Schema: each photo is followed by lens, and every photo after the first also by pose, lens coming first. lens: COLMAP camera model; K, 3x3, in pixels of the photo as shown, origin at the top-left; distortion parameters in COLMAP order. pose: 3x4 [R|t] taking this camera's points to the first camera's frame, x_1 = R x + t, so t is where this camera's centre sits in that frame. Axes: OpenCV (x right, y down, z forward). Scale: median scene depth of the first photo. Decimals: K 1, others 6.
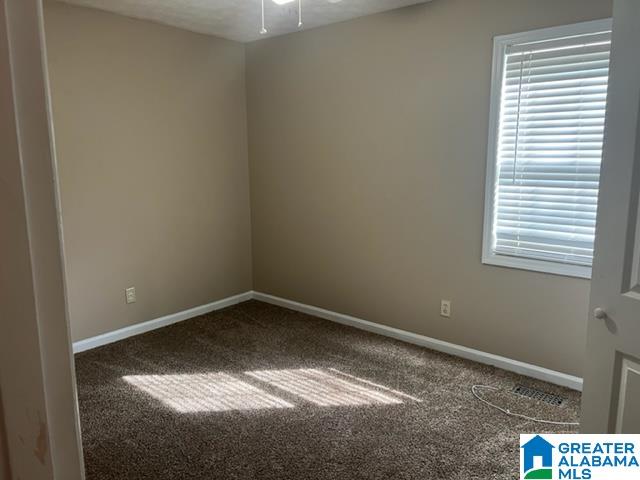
lens RADIAL K [[480.4, 0, 320.4], [0, 480.4, 233.8], [0, 0, 1]] dist [0.013225, 0.006072]
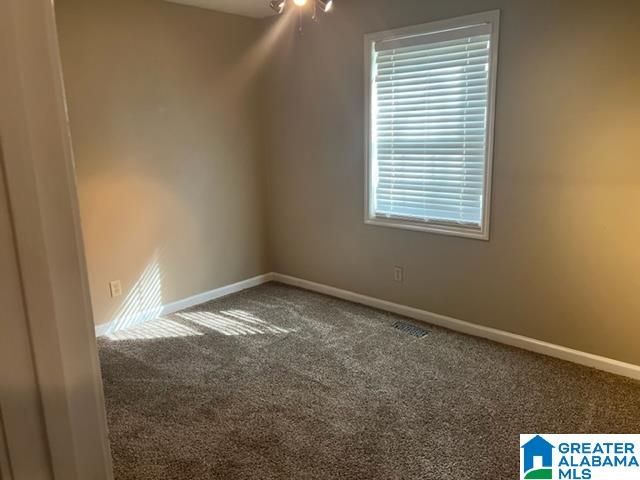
lens RADIAL K [[480.4, 0, 320.3], [0, 480.4, 245.6], [0, 0, 1]] dist [0.013225, 0.006072]
pose [[0.998932, -0.011250, -0.044824, 0.240096], [0.014007, 0.997997, 0.061689, 0.033500], [0.044040, -0.062251, 0.997088, -0.194454]]
